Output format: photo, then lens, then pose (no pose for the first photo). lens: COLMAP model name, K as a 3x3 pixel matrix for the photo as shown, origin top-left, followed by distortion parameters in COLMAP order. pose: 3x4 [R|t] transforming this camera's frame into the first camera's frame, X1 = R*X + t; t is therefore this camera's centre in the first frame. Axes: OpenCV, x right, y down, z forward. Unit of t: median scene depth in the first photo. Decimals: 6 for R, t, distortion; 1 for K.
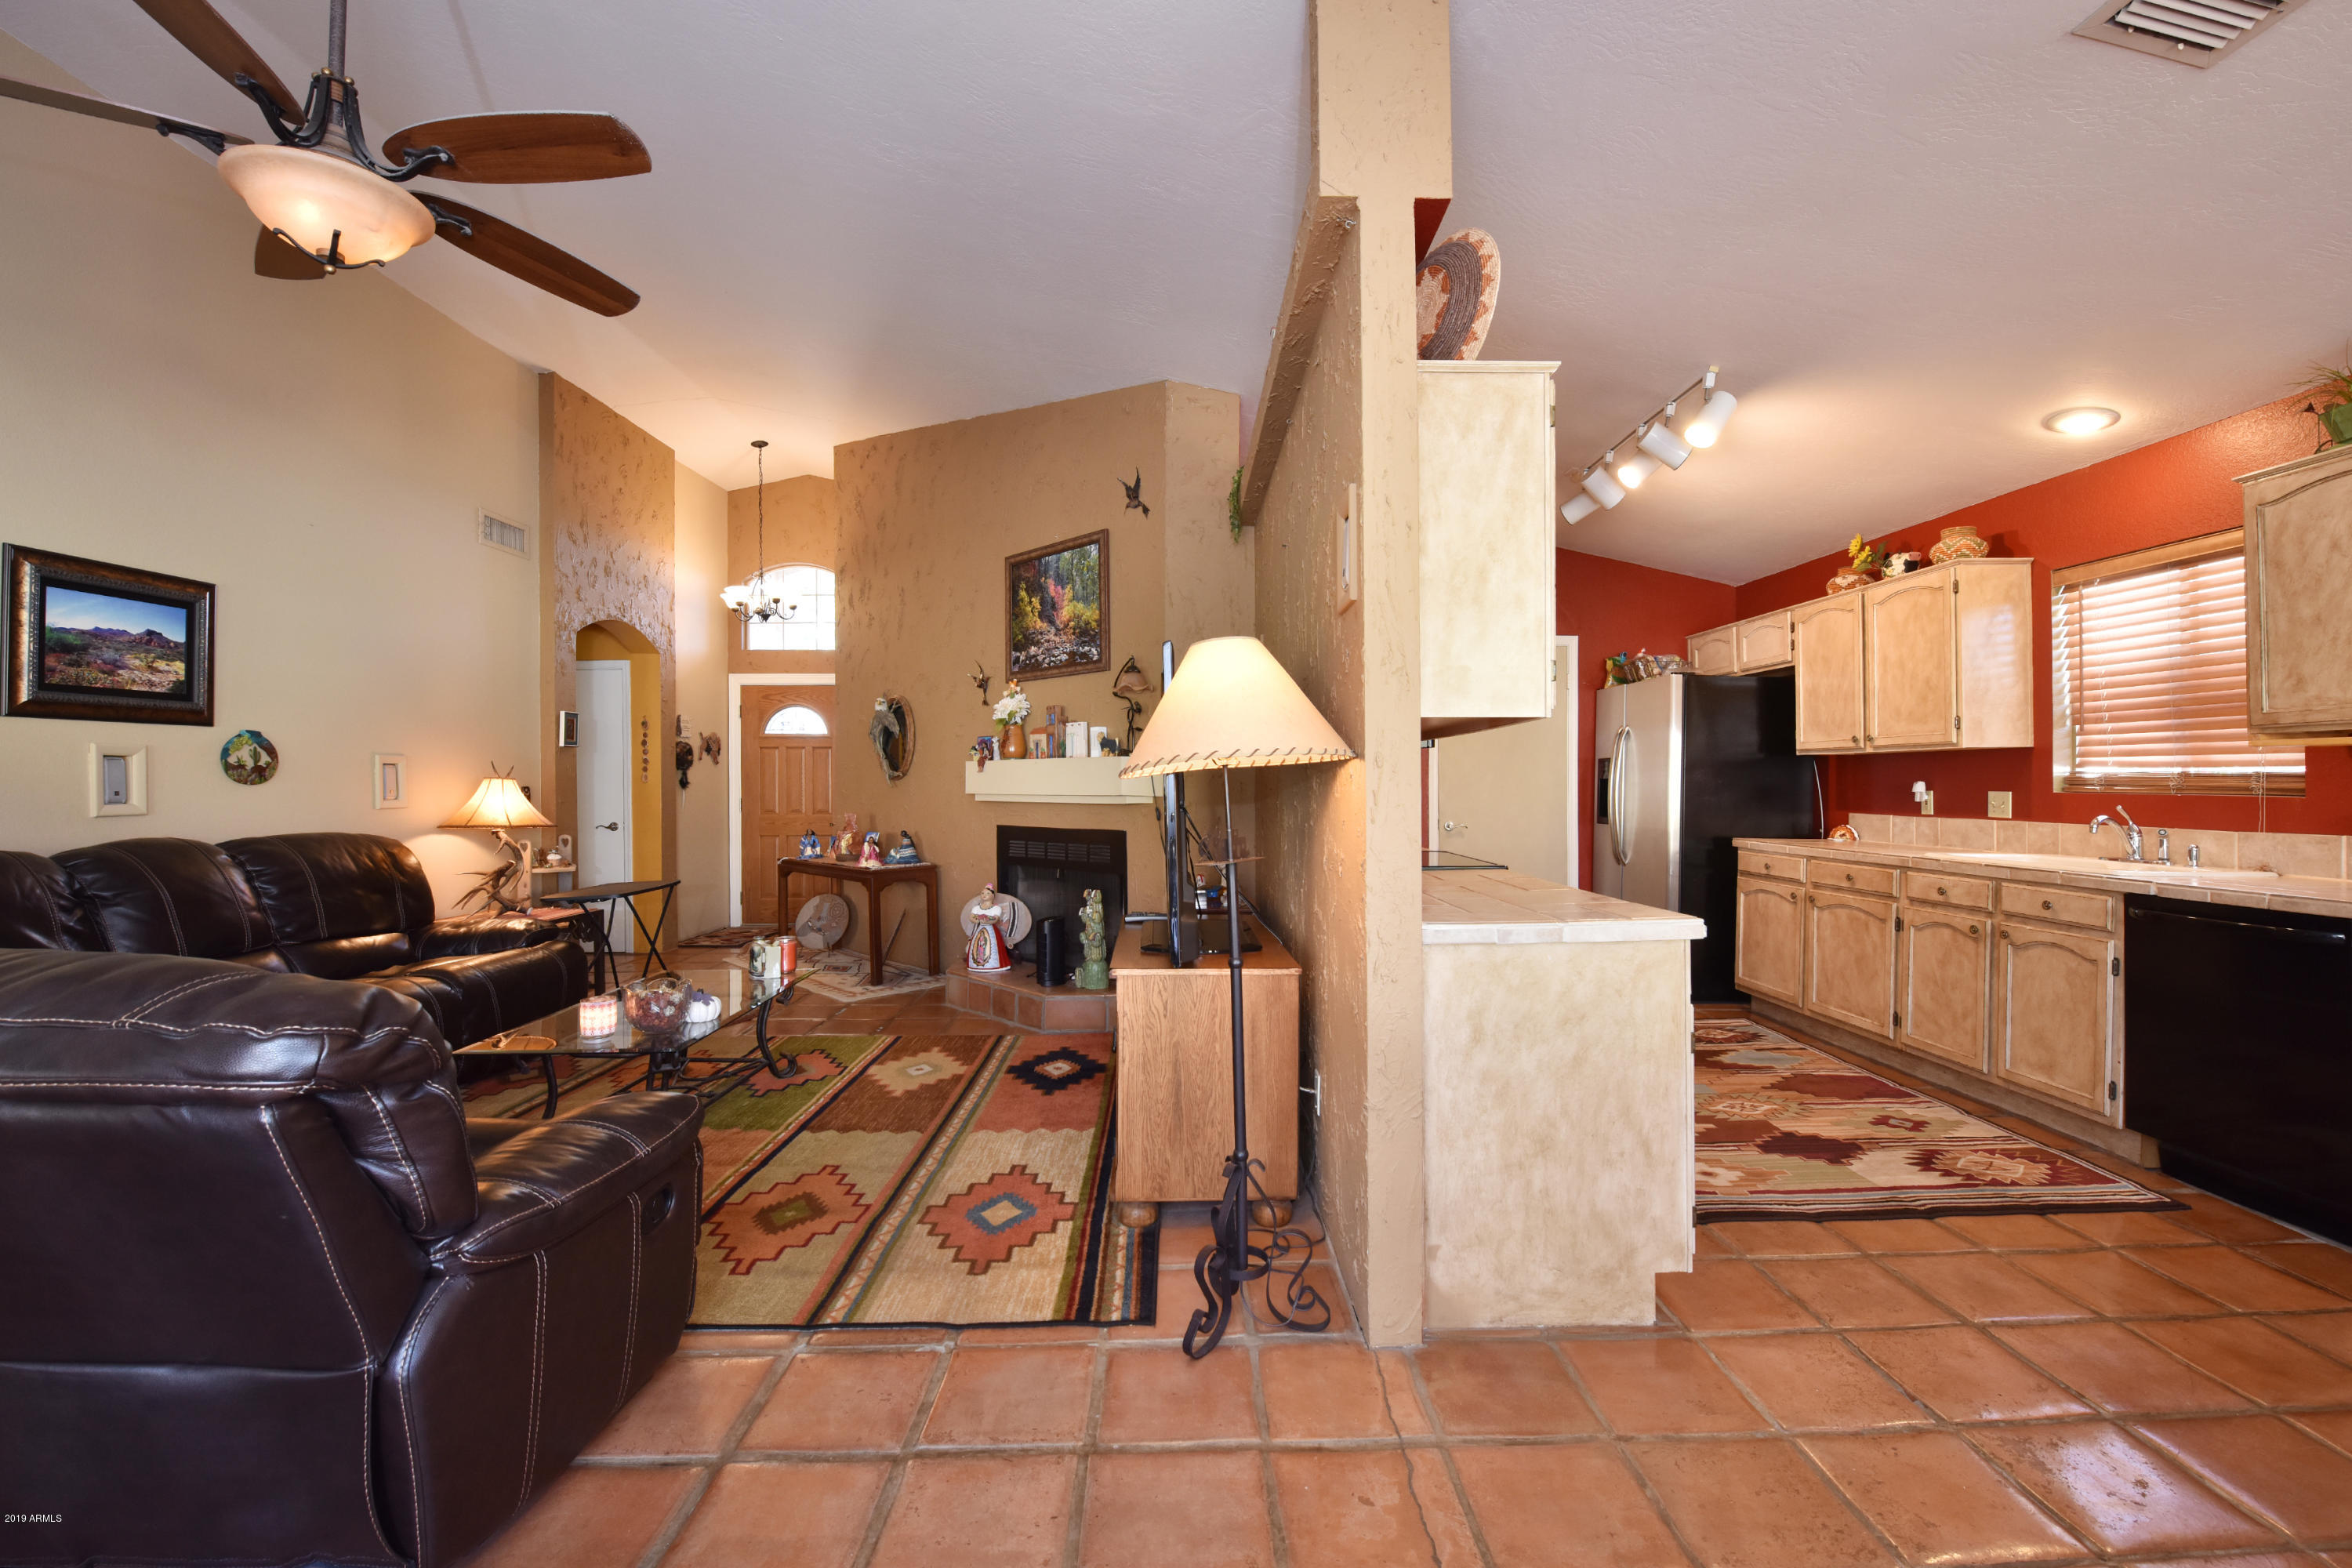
lens RADIAL K [[988.1, 0, 1185.3], [0, 988.1, 797.3], [0, 0, 1]] dist [-0.018430, -0.001642]
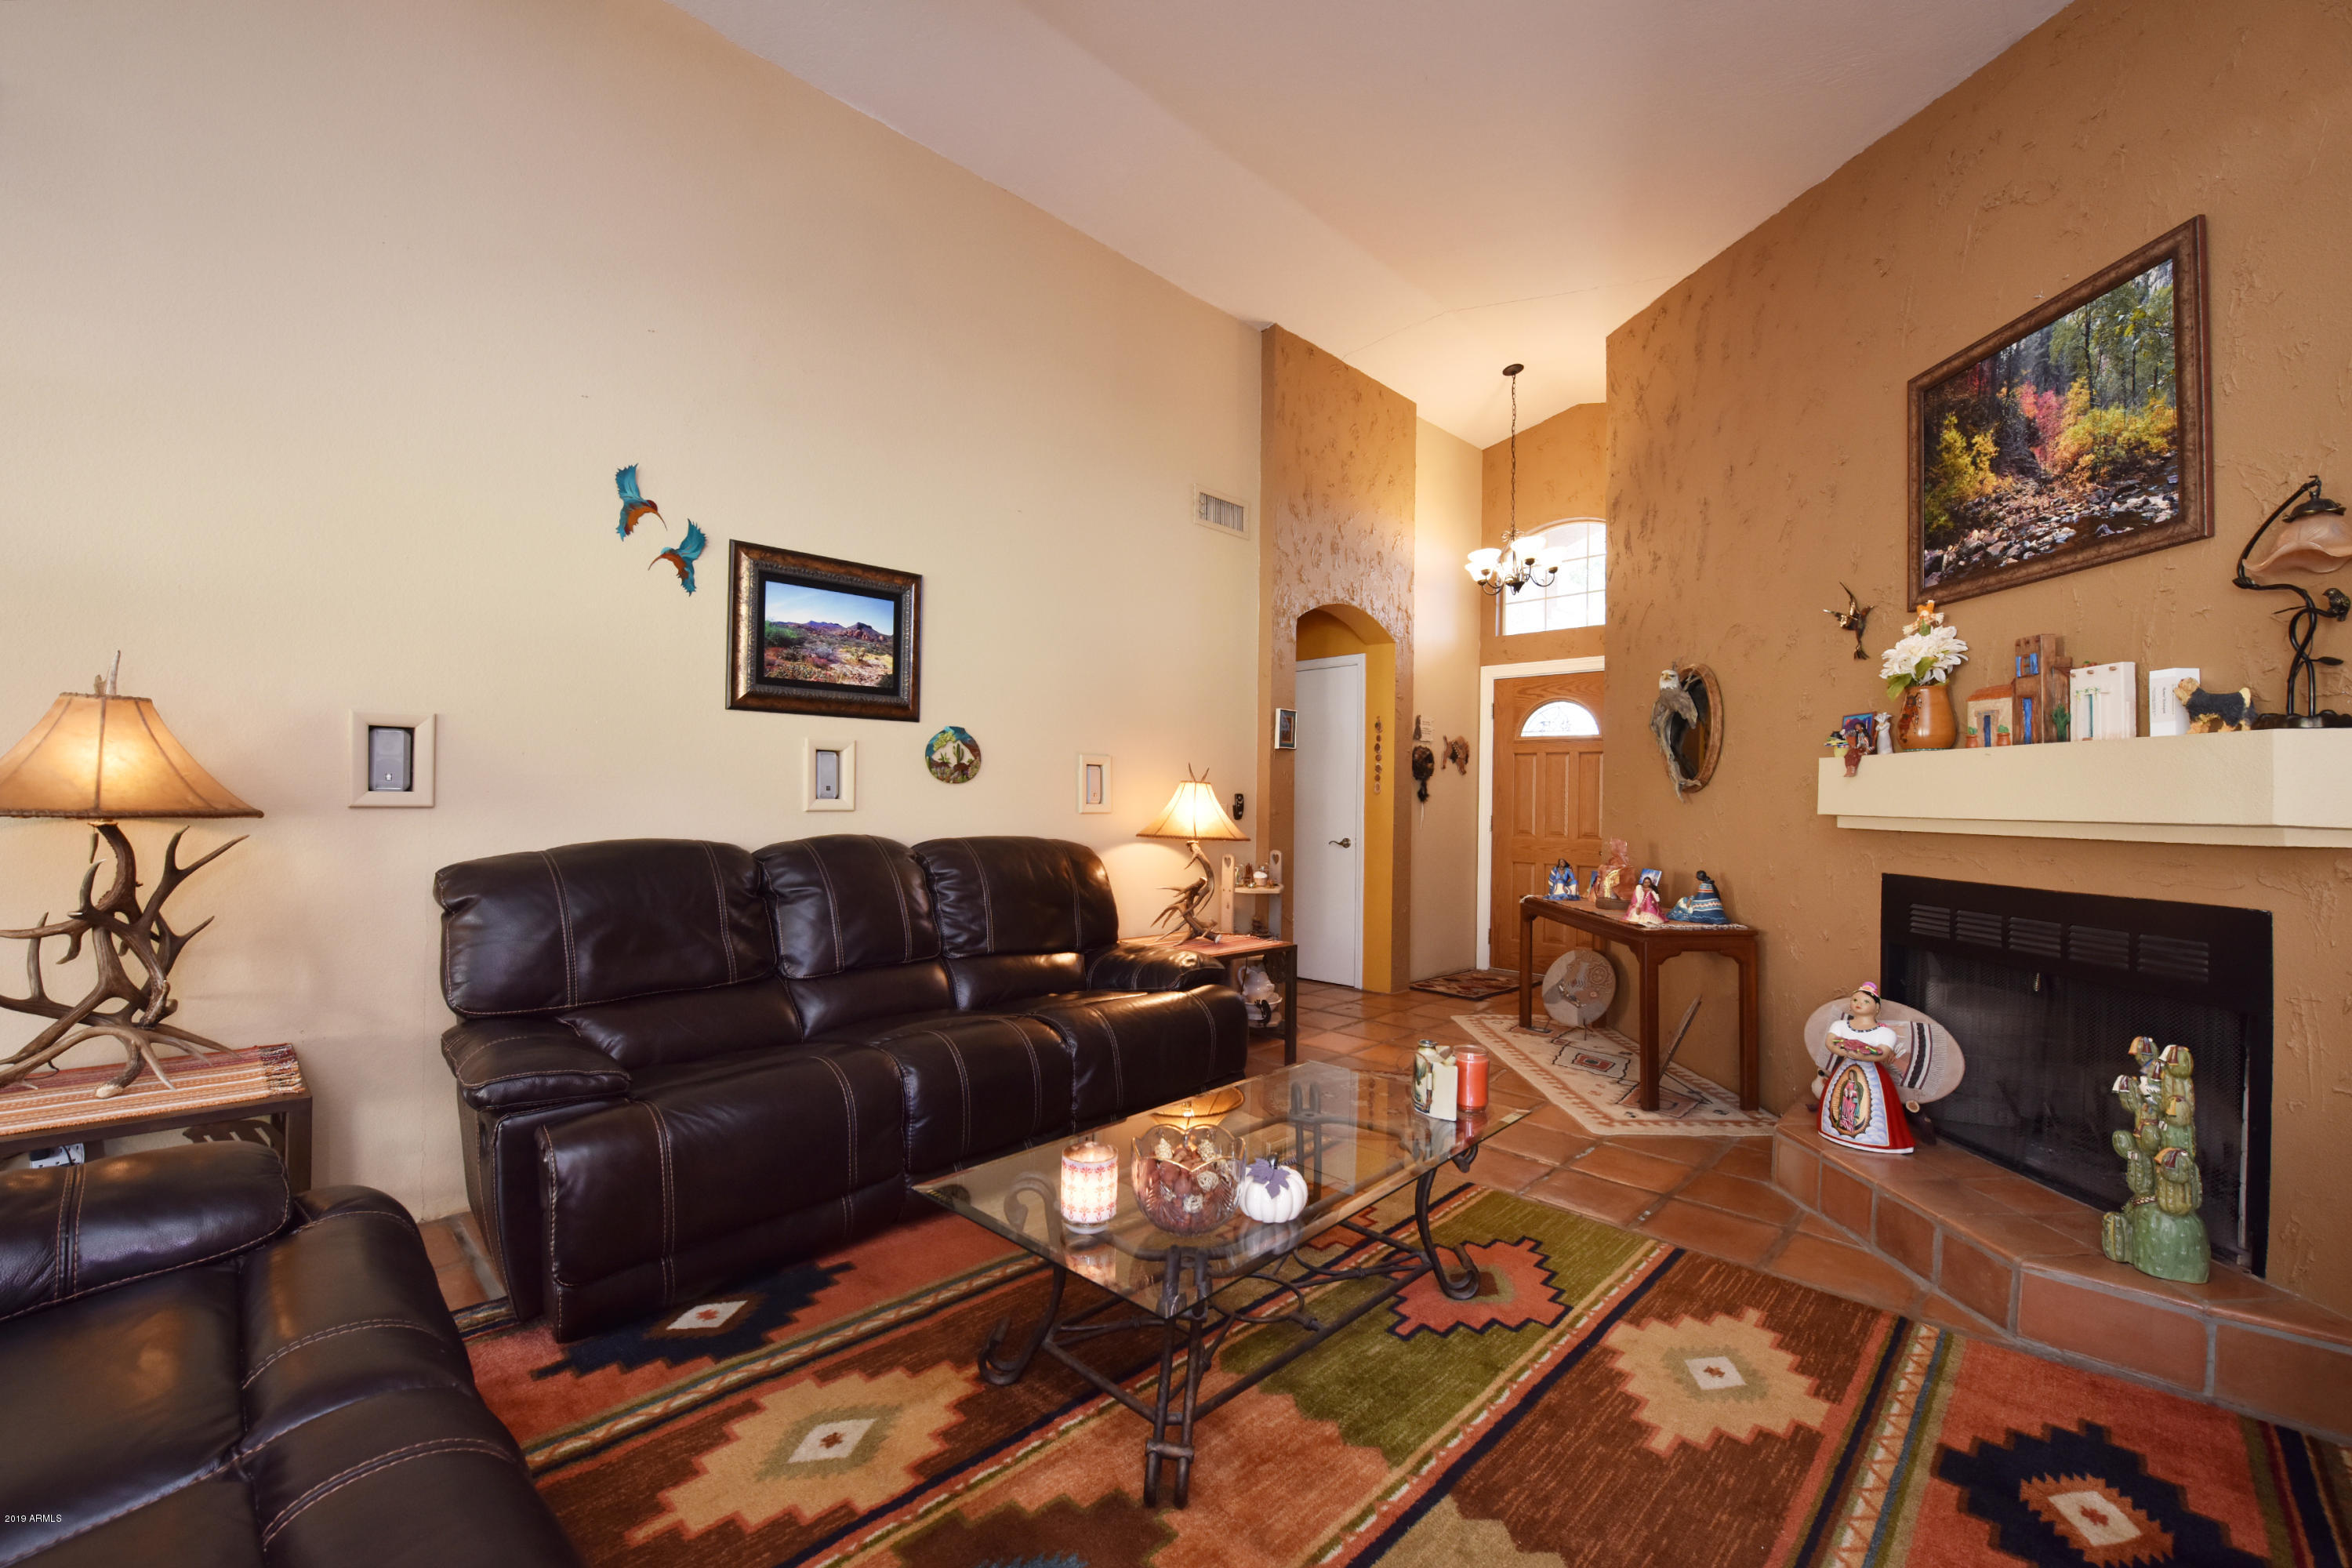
lens RADIAL K [[969.6, 0, 1187.2], [0, 969.6, 794.5], [0, 0, 1]] dist [-0.002617, -0.005991]
pose [[0.713148, 0.008535, -0.700962, -0.114502], [-0.025360, 0.999585, -0.013630, 0.002243], [0.700555, 0.027497, 0.713069, 0.434845]]
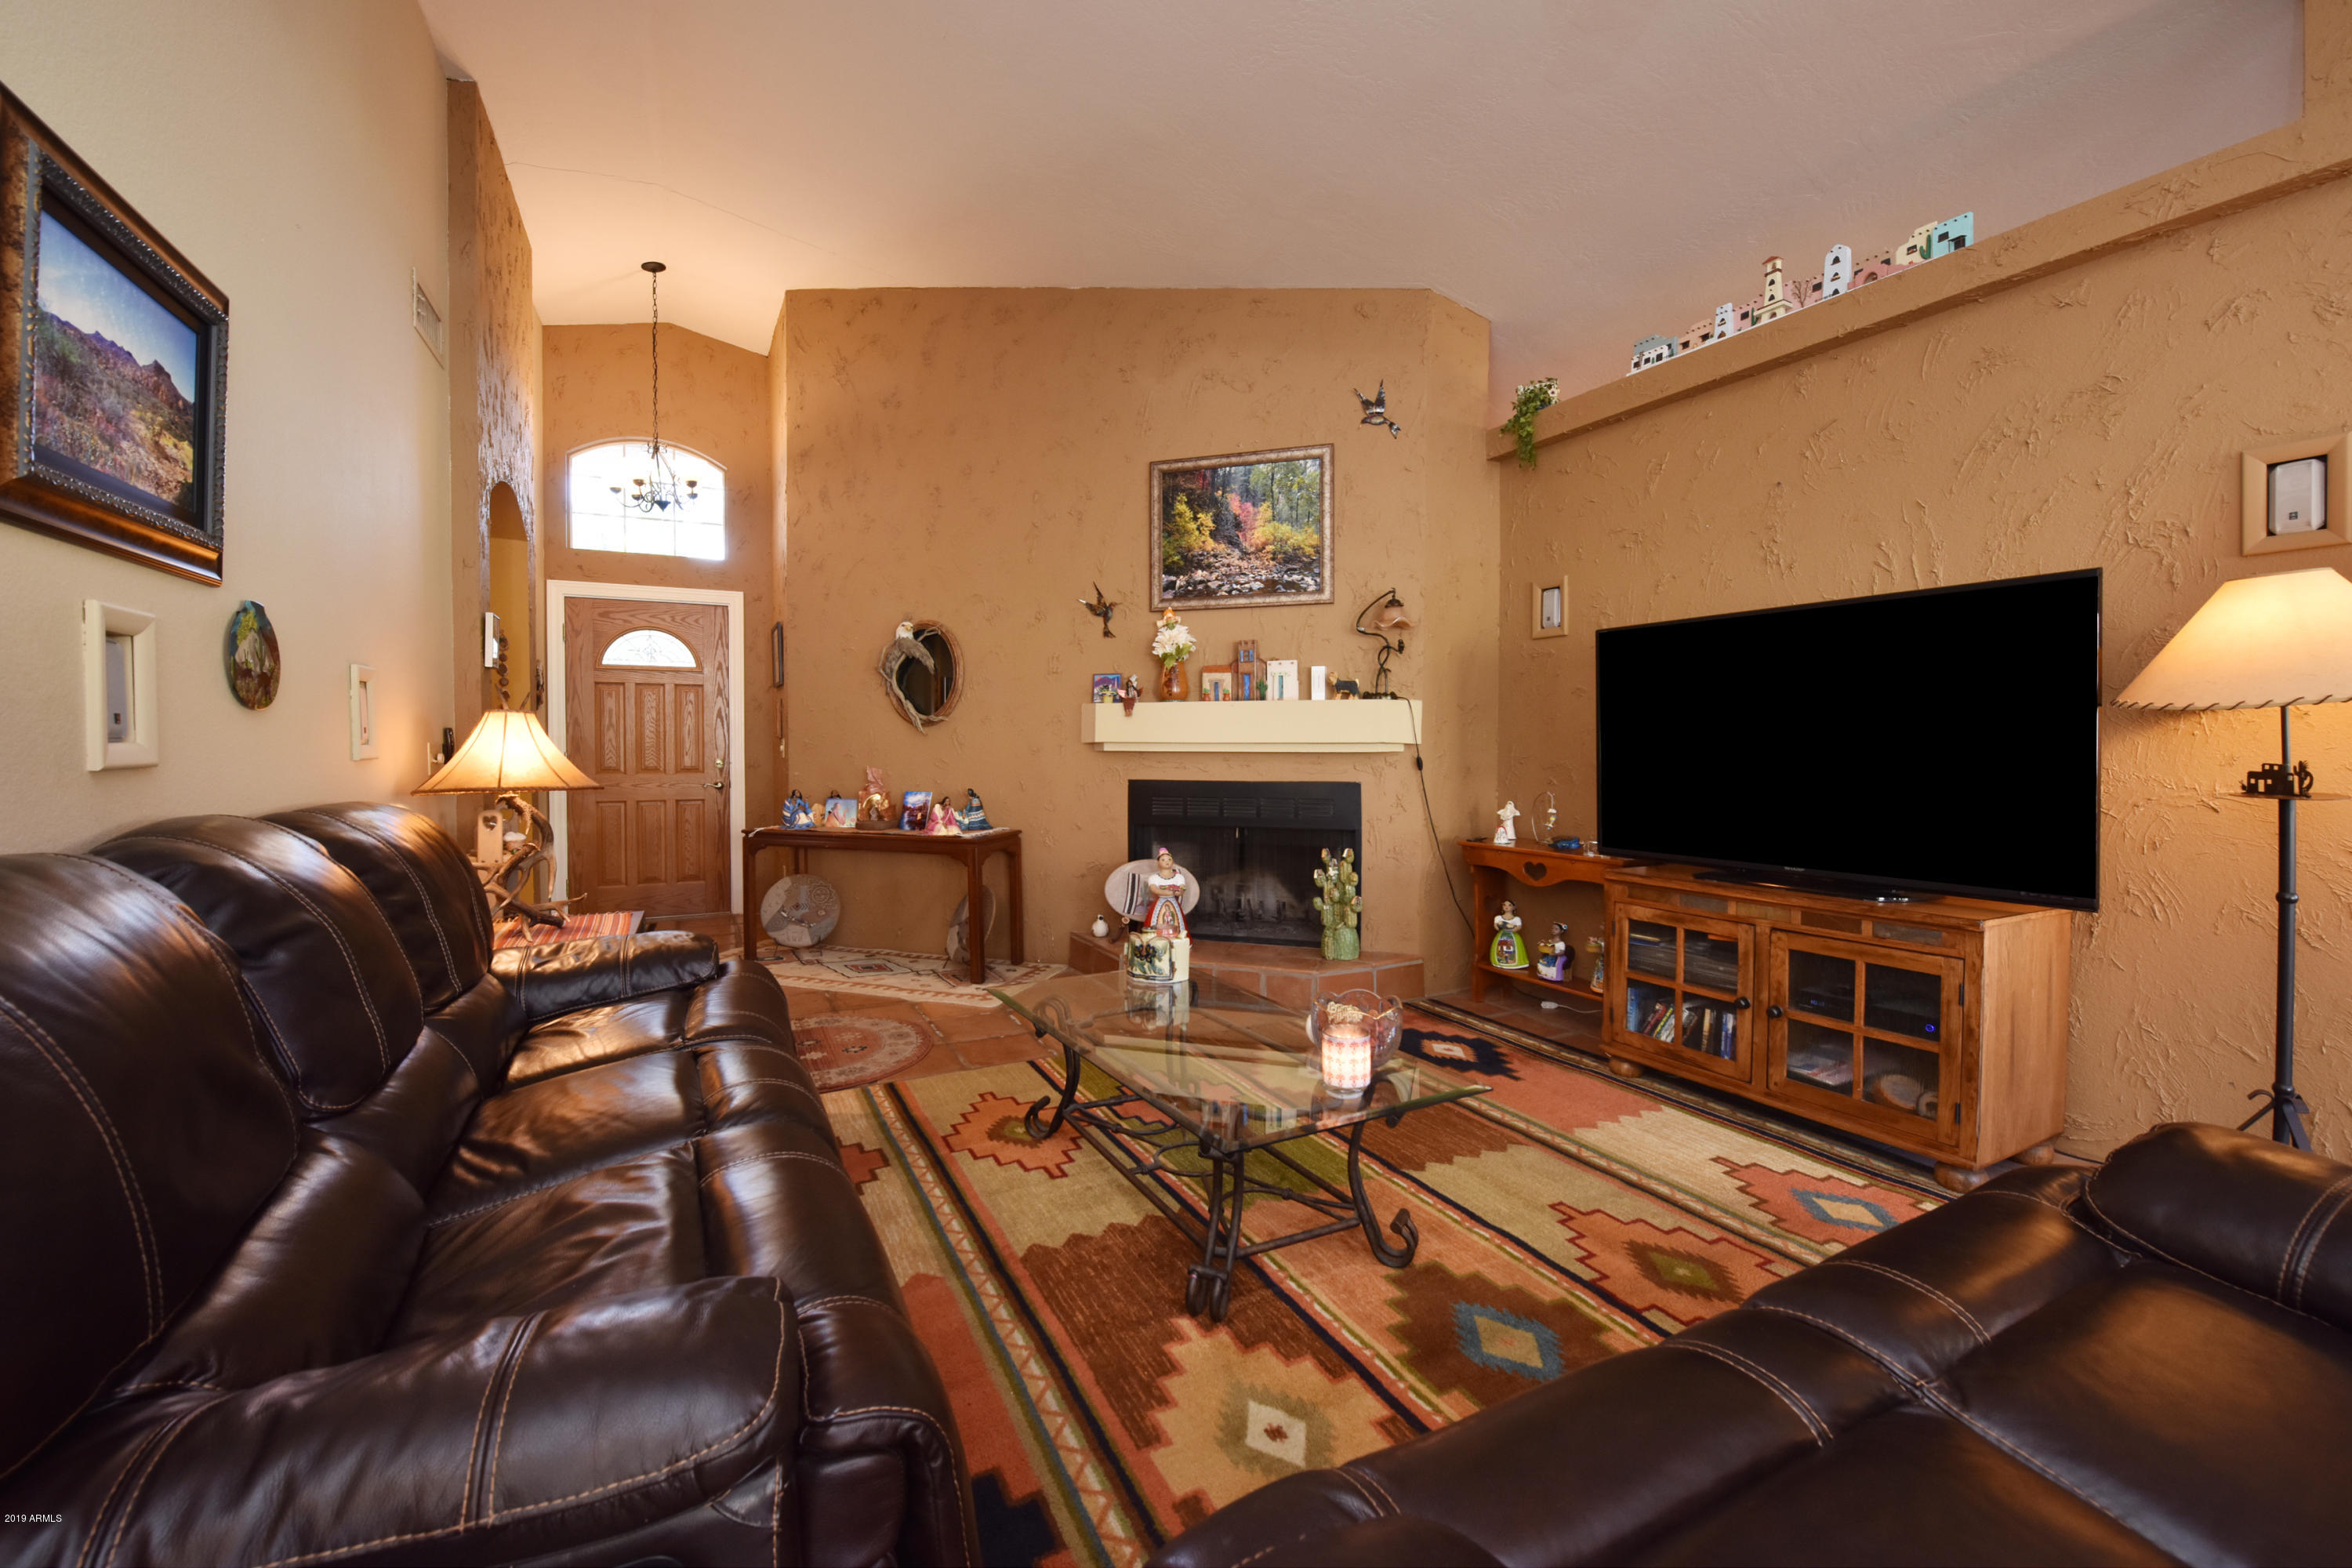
lens RADIAL K [[971.8, 0, 1113.8], [0, 971.8, 776.9], [0, 0, 1]] dist [-0.020059, -0.000045]
pose [[0.903818, -0.012957, 0.427722, -0.711649], [0.003160, 0.999716, 0.023607, 0.007819], [-0.427906, -0.019985, 0.903602, 0.322550]]
